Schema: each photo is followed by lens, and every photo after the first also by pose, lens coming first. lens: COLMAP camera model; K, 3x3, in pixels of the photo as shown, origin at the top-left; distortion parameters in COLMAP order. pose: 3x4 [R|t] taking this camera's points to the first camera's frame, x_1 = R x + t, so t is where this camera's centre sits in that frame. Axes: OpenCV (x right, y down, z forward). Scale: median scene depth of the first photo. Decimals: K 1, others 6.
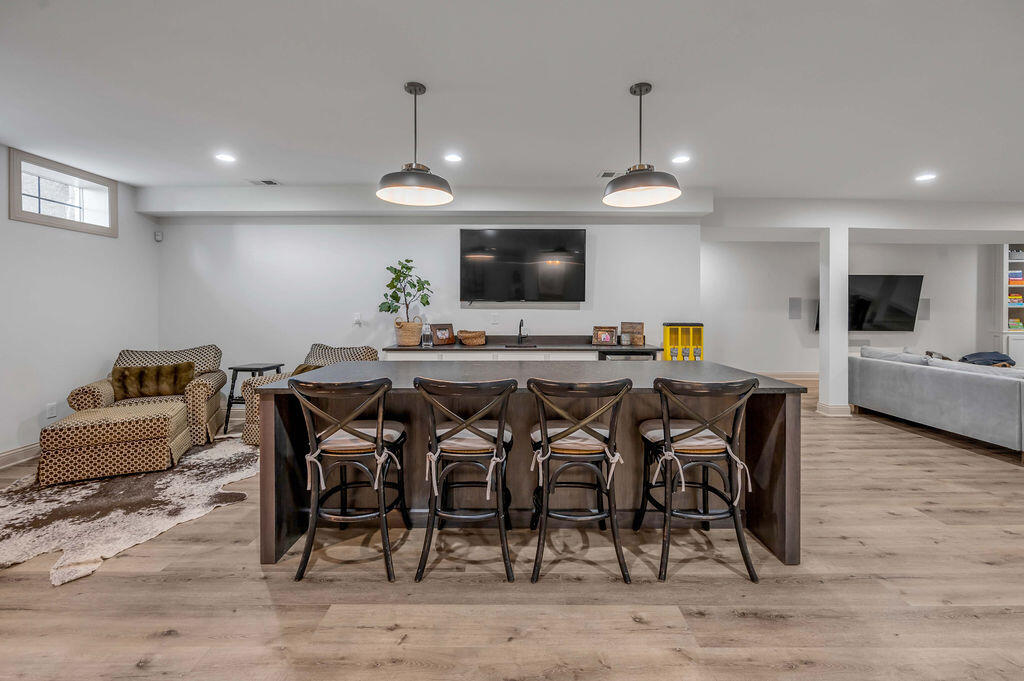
lens RADIAL K [[415.9, 0, 508.6], [0, 415.9, 310.5], [0, 0, 1]] dist [-0.012242, 0.000412]
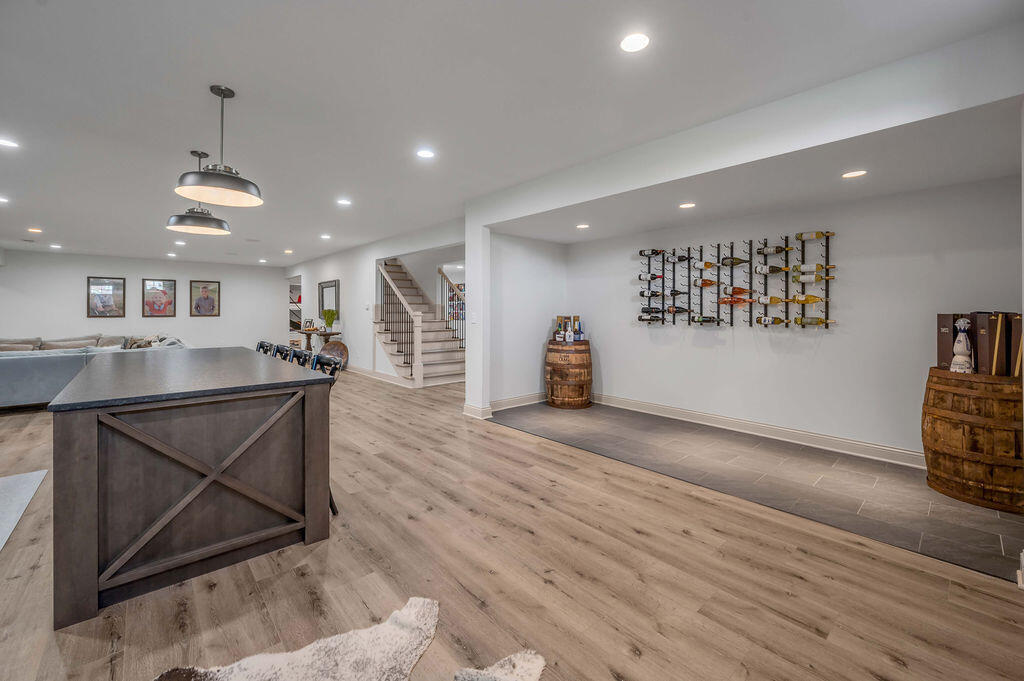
lens RADIAL K [[419.7, 0, 518.6], [0, 419.7, 307.4], [0, 0, 1]] dist [-0.012480, -0.000122]
pose [[-0.656025, 0.007993, 0.754697, -0.821430], [0.005895, 0.999968, -0.005466, 0.004519], [-0.754716, 0.000864, -0.656051, 0.620304]]
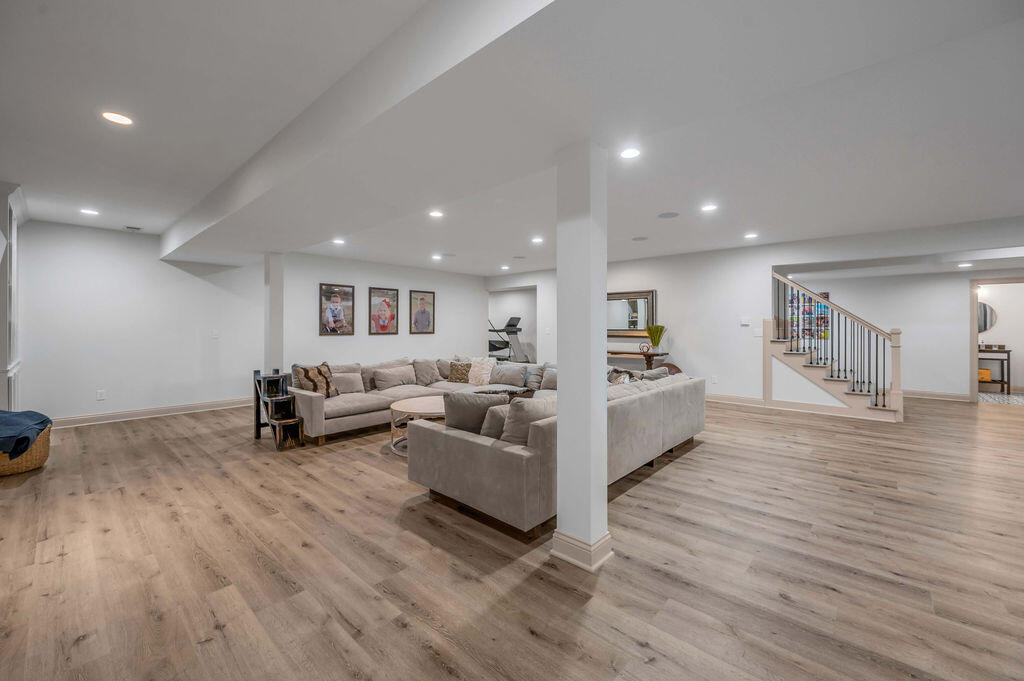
lens RADIAL K [[415.9, 0, 508.6], [0, 415.9, 310.5], [0, 0, 1]] dist [-0.012242, 0.000412]
pose [[-0.727226, 0.028858, 0.685791, 0.690993], [0.004002, 0.999277, -0.037805, -0.002903], [-0.686387, -0.024748, -0.726816, 1.702263]]
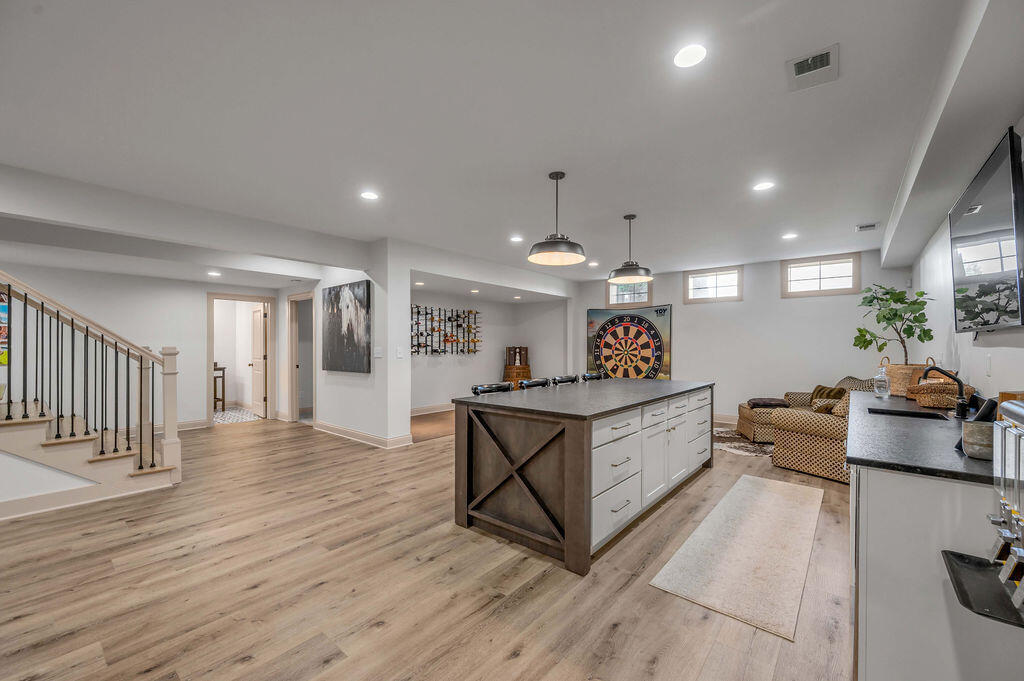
lens RADIAL K [[409.8, 0, 512.0], [0, 409.8, 340.5], [0, 0, 1]] dist [0.000863, 0.000364]
pose [[-0.649051, -0.009682, -0.760684, 0.905904], [-0.006233, 0.999953, -0.007410, -0.002518], [0.760720, -0.000068, -0.649081, 1.012193]]
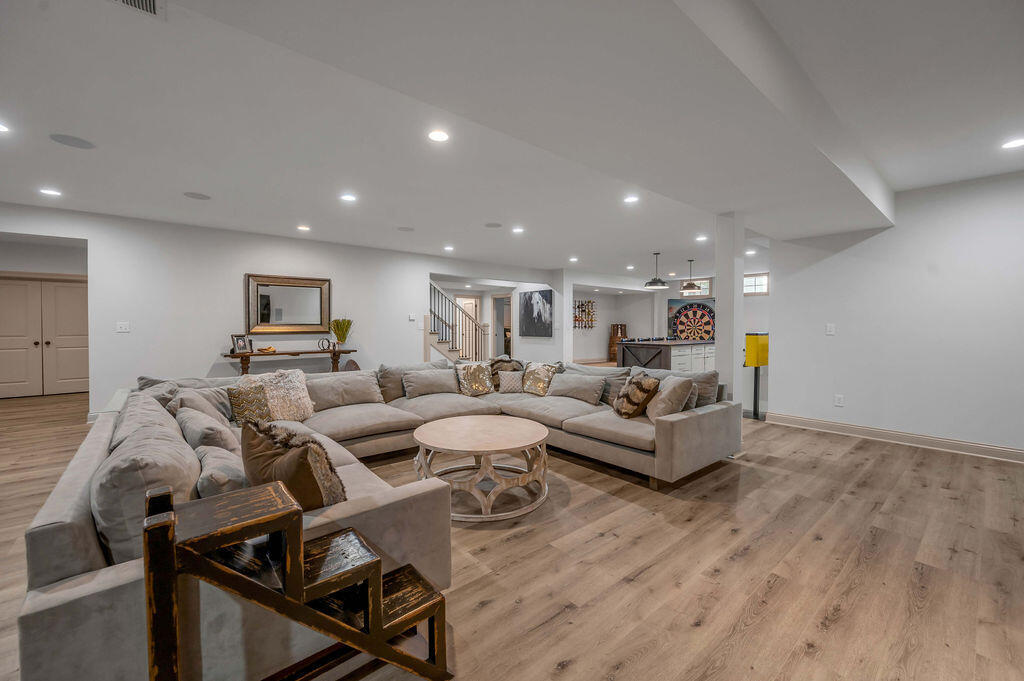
lens RADIAL K [[412.6, 0, 509.4], [0, 412.6, 325.3], [0, 0, 1]] dist [-0.011304, 0.002367]
pose [[-0.775482, 0.000930, -0.631370, 2.015000], [-0.005187, 0.999956, 0.007844, 0.002561], [0.631349, 0.009358, -0.775442, 1.636550]]
